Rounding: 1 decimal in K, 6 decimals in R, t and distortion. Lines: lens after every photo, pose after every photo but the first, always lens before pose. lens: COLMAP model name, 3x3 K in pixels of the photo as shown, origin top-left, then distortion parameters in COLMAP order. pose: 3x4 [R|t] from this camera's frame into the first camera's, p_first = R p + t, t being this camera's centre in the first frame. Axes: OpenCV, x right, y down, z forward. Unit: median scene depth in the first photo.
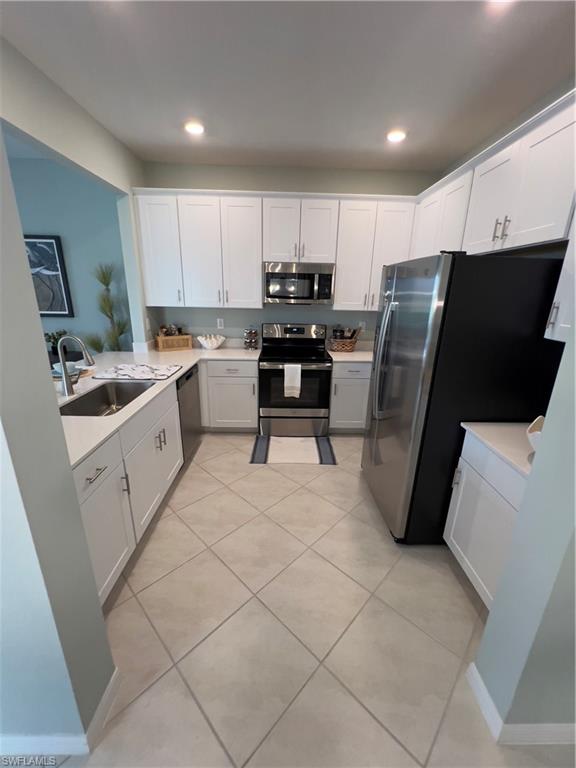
lens RADIAL K [[310.0, 0, 288.5], [0, 310.0, 383.5], [0, 0, 1]] dist [-0.000637, 0.000420]
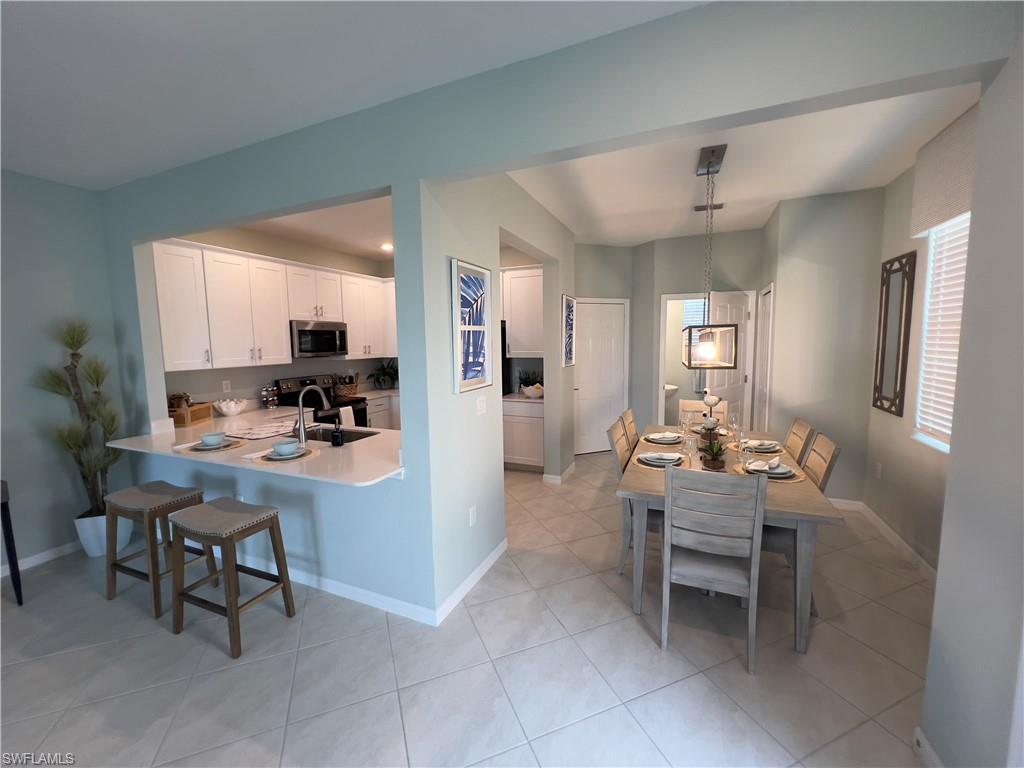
lens RADIAL K [[413.4, 0, 516.3], [0, 413.4, 379.8], [0, 0, 1]] dist [-0.000637, 0.000420]
pose [[0.401552, -0.115831, 0.908482, -1.045236], [0.285650, 0.958325, -0.004073, 0.025876], [-0.870149, 0.261143, 0.417904, -0.196705]]
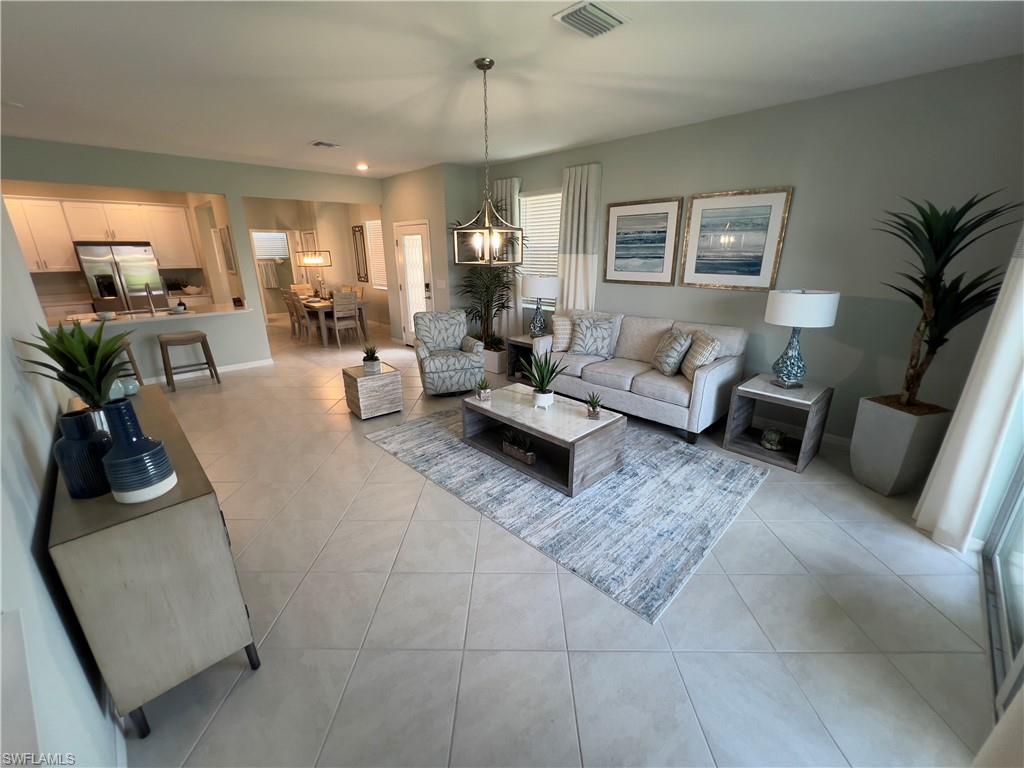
lens RADIAL K [[413.4, 0, 510.6], [0, 413.4, 383.4], [0, 0, 1]] dist [-0.000637, 0.000420]
pose [[-0.687465, -0.241760, 0.684794, -3.214421], [0.203449, 0.841086, 0.501181, -0.400395], [-0.697137, 0.483865, -0.529032, 0.905639]]
